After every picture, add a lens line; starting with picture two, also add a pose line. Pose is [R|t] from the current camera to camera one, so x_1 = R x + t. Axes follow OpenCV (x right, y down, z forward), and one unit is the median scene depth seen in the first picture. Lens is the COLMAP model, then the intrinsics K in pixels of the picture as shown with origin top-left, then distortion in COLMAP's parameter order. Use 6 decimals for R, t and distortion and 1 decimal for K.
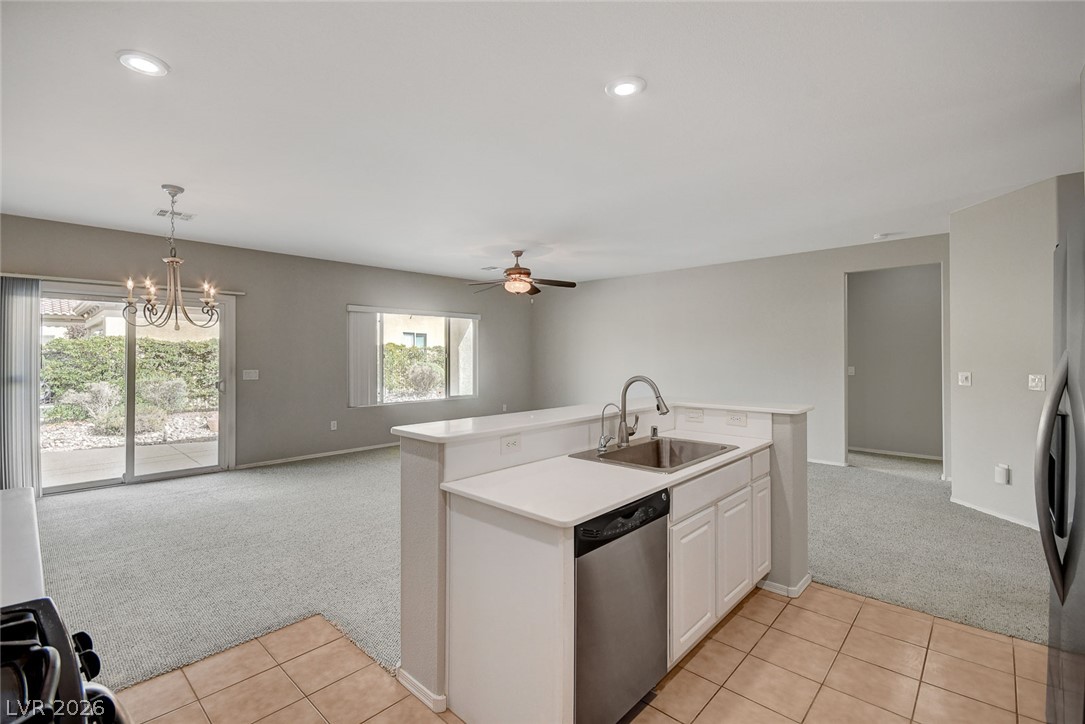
lens RADIAL K [[490.0, 0, 539.7], [0, 490.0, 355.5], [0, 0, 1]] dist [0.027056, -0.020218]
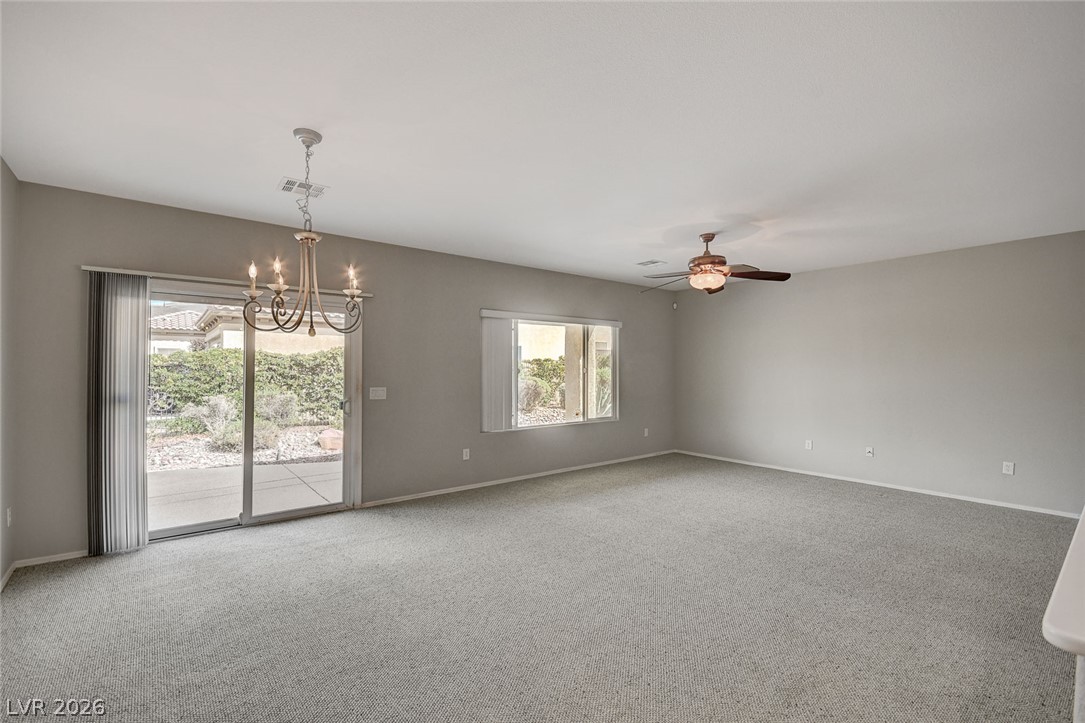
lens RADIAL K [[484.5, 0, 542.2], [0, 484.5, 366.0], [0, 0, 1]] dist [-0.000322, 0.000096]
pose [[0.990396, 0.003321, -0.138222, -0.170442], [-0.003965, 0.999983, -0.004384, -0.003828], [0.138205, 0.004890, 0.990392, 0.197015]]
